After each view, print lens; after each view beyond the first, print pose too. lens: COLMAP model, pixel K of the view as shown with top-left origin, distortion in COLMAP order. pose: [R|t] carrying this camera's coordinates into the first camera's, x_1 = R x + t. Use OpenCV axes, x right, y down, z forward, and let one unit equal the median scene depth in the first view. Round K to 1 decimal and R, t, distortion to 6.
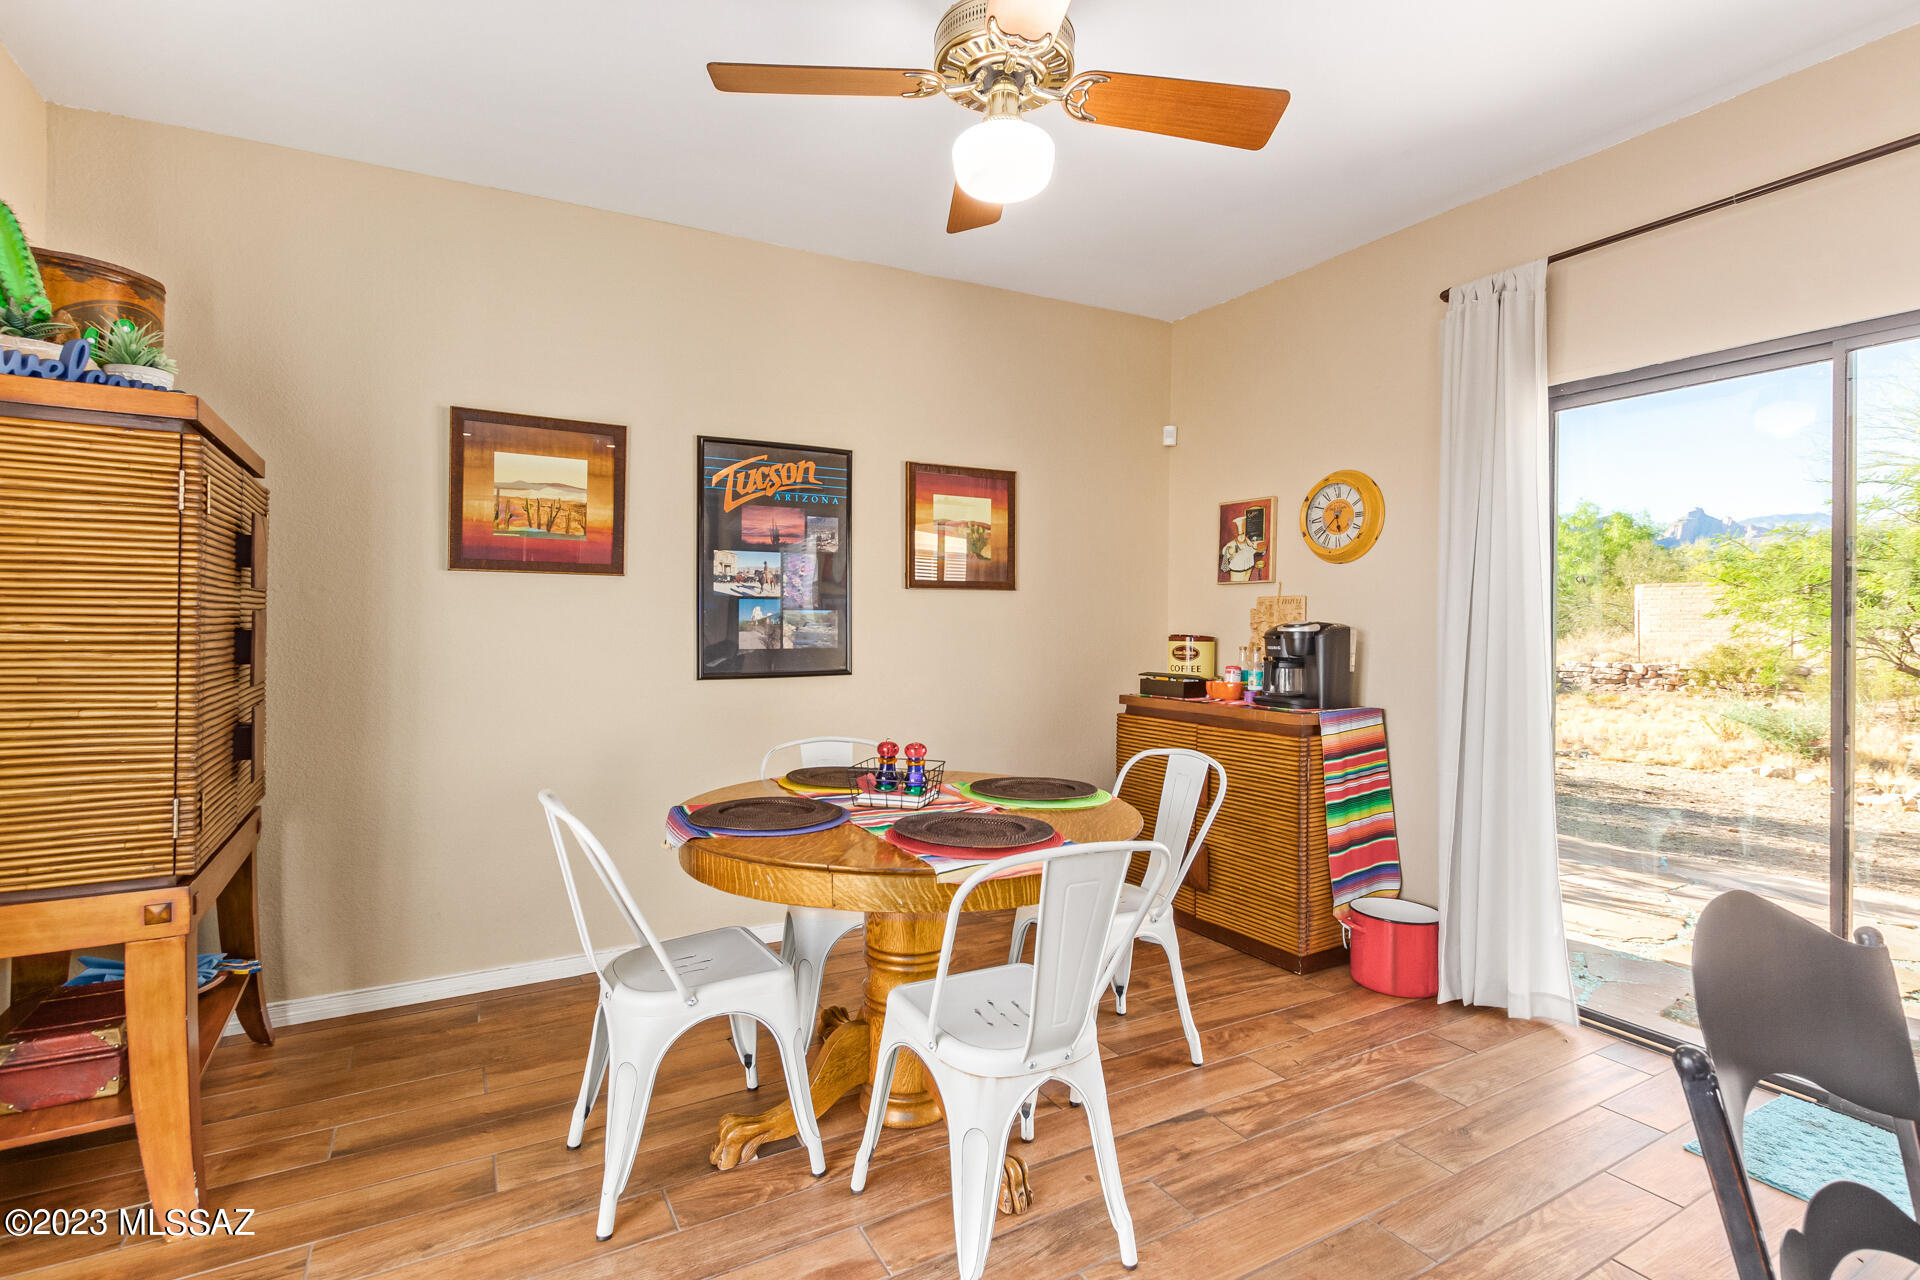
lens RADIAL K [[869.2, 0, 892.5], [0, 869.2, 625.1], [0, 0, 1]] dist [-0.000628, 0.001383]
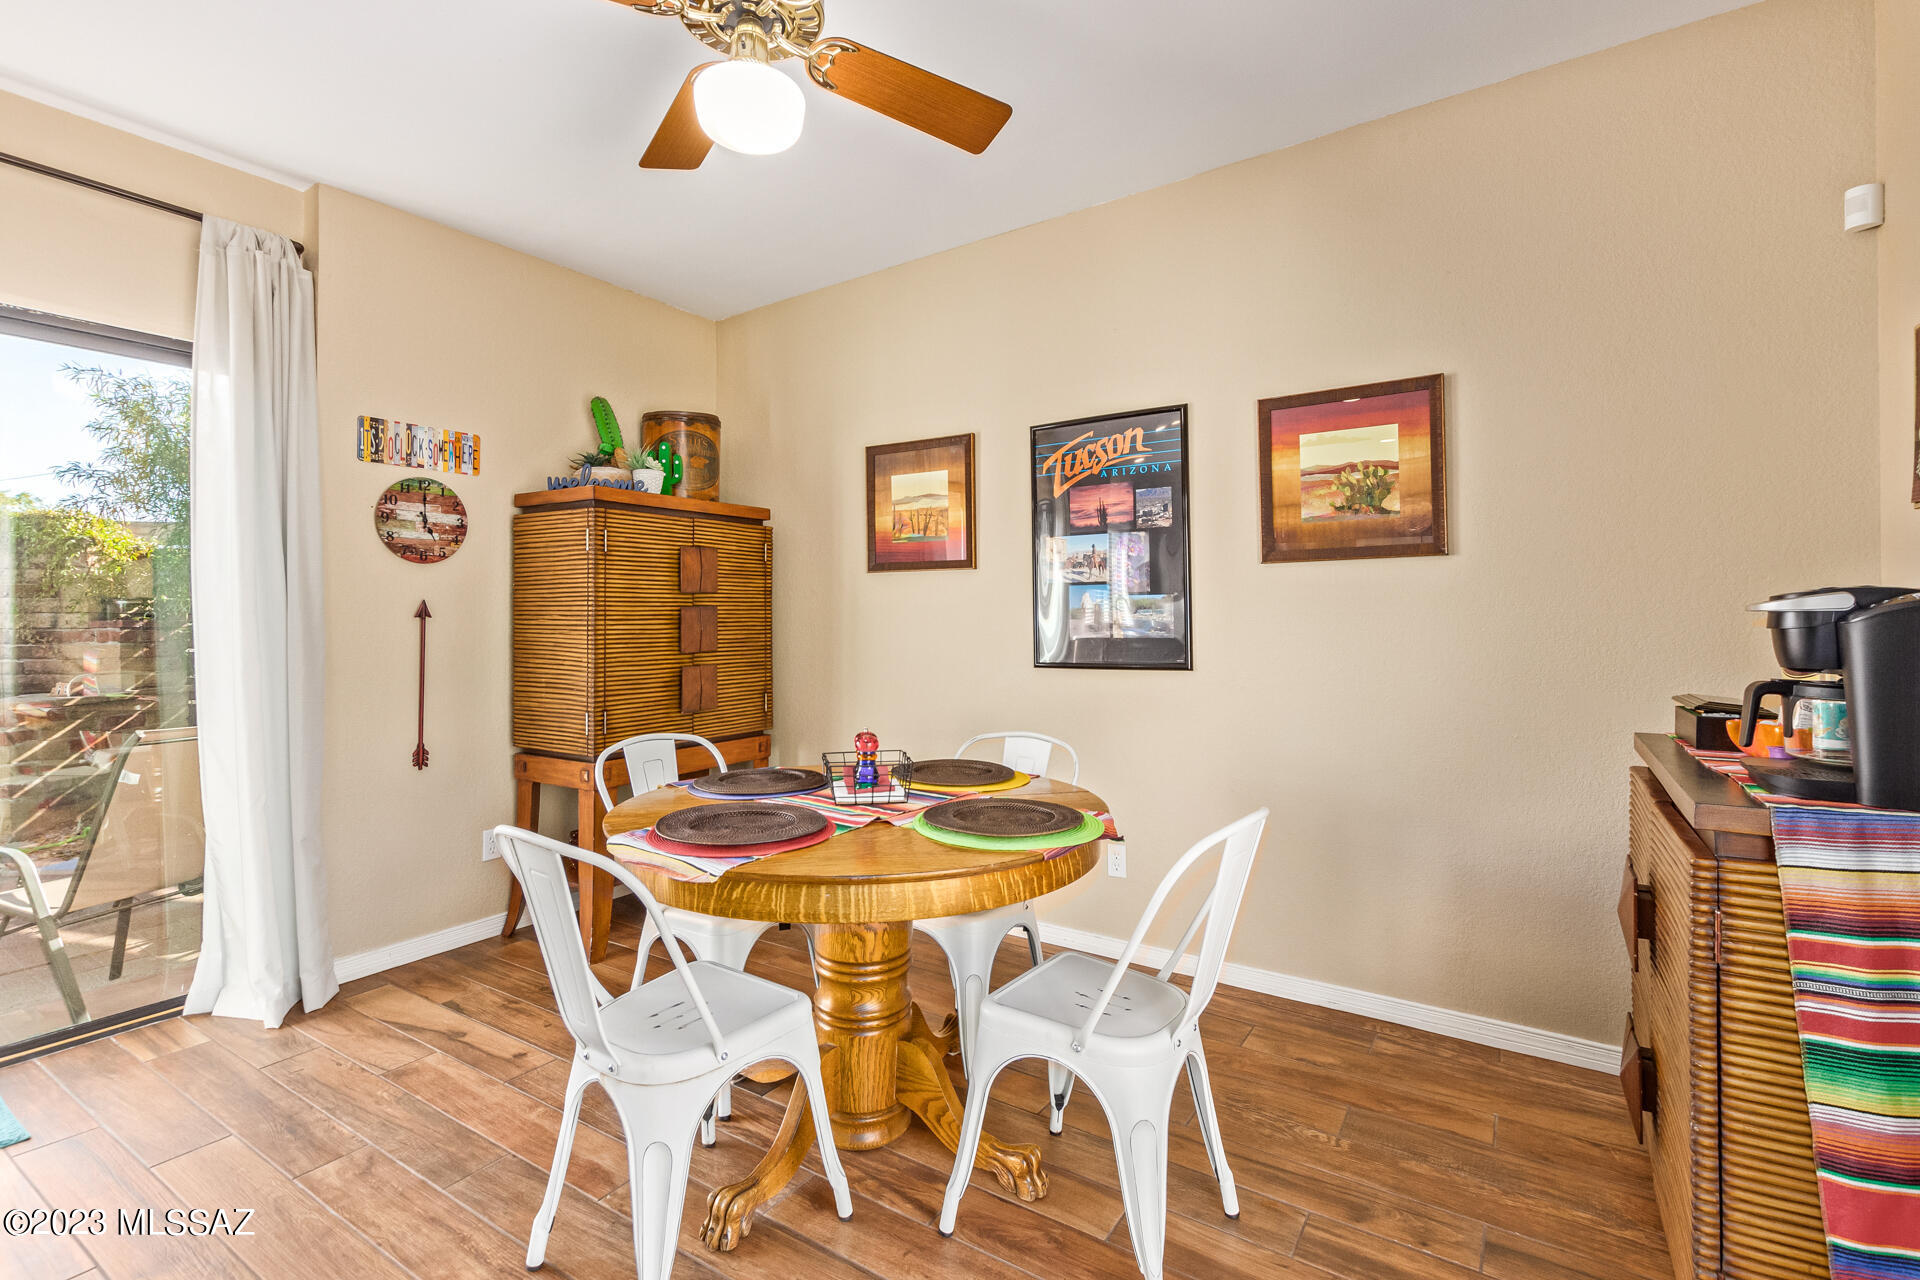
lens RADIAL K [[869.2, 0, 1009.9], [0, 869.2, 607.3], [0, 0, 1]] dist [-0.000628, 0.001383]
pose [[0.513200, -0.018140, -0.858077, 0.658336], [0.006419, 0.999830, -0.017298, 0.010921], [0.858245, 0.003369, 0.513229, 0.476695]]
